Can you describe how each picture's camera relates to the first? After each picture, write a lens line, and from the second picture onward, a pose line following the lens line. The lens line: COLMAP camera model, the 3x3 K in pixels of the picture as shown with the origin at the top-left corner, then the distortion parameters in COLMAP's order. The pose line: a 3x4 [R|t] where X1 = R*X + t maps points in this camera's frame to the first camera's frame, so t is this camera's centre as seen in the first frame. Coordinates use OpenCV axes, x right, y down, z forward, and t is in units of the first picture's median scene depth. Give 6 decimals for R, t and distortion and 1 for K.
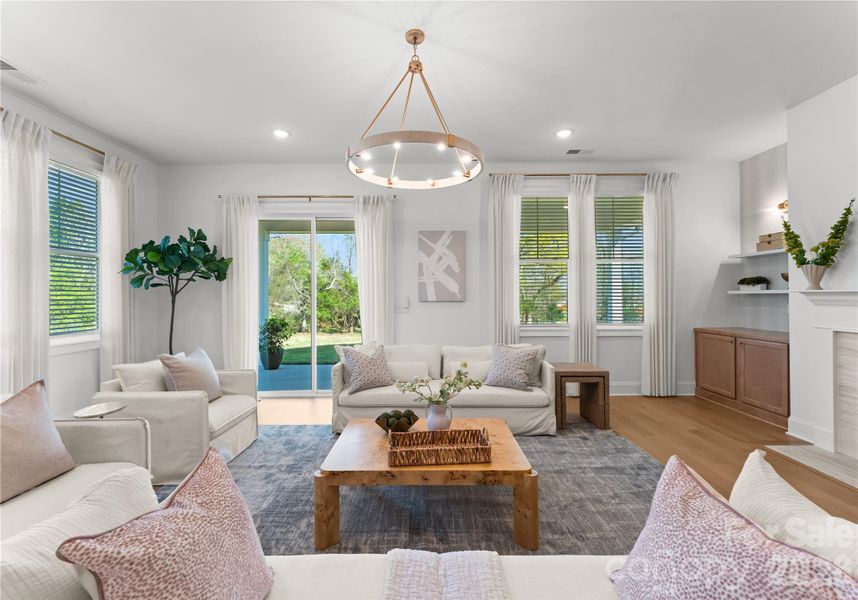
lens RADIAL K [[370.1, 0, 429.5], [0, 370.1, 296.2], [0, 0, 1]] dist [-0.000339, -0.000088]
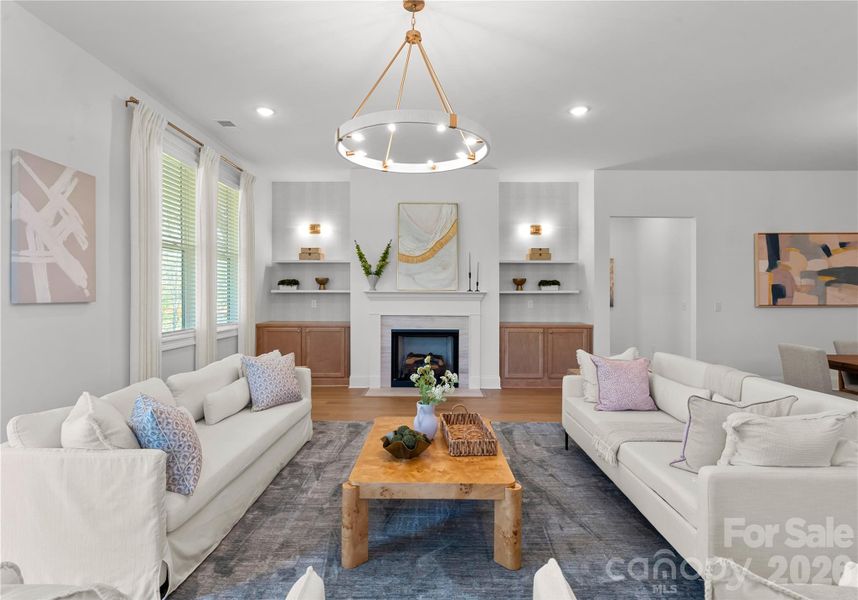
lens RADIAL K [[429.1, 0, 427.9], [0, 429.1, 291.8], [0, 0, 1]] dist [-0.001570, -0.000321]
pose [[0.022640, 0.009646, 0.999697, -0.606697], [-0.002552, 0.999951, -0.009591, 0.003350], [-0.999740, -0.002334, 0.022664, 0.534440]]
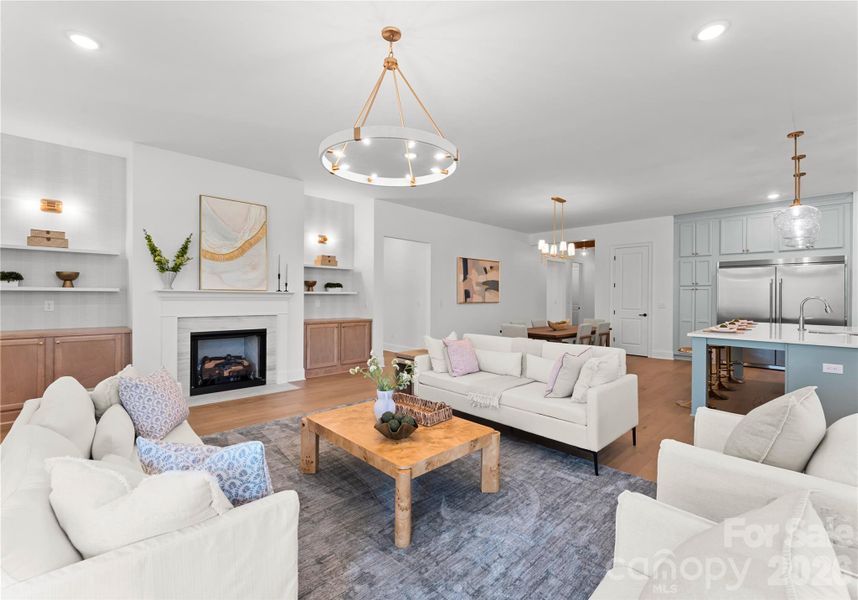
lens RADIAL K [[366.8, 0, 420.0], [0, 366.8, 297.5], [0, 0, 1]] dist [-0.000939, -0.000116]
pose [[-0.668796, -0.001243, 0.743445, -0.469488], [-0.003434, 0.999993, -0.001417, 0.008390], [-0.743438, -0.003501, -0.668796, 0.907337]]
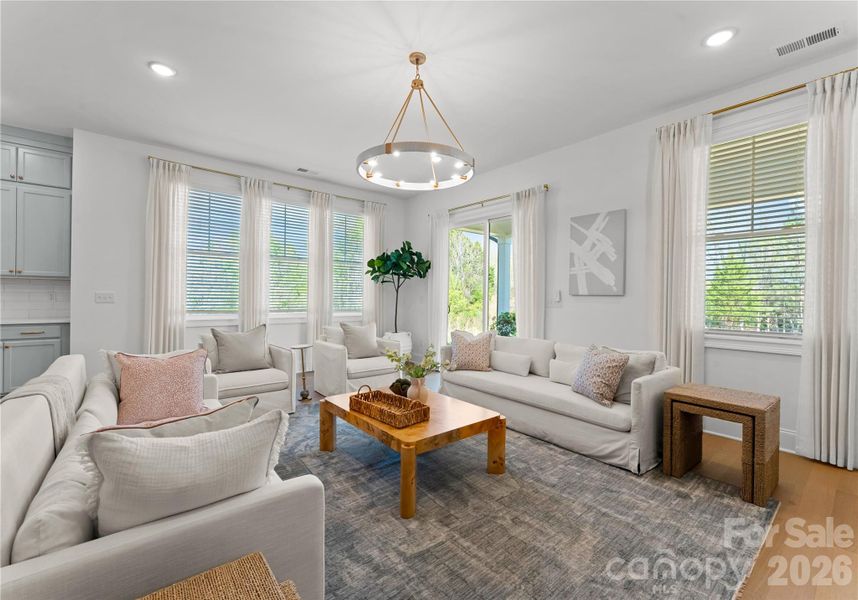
lens RADIAL K [[366.8, 0, 420.0], [0, 366.8, 297.5], [0, 0, 1]] dist [-0.000939, -0.000116]
pose [[0.622874, 0.017392, -0.782129, 0.502968], [-0.009327, 0.999847, 0.014806, 0.011676], [0.782267, -0.001927, 0.622940, 0.159714]]
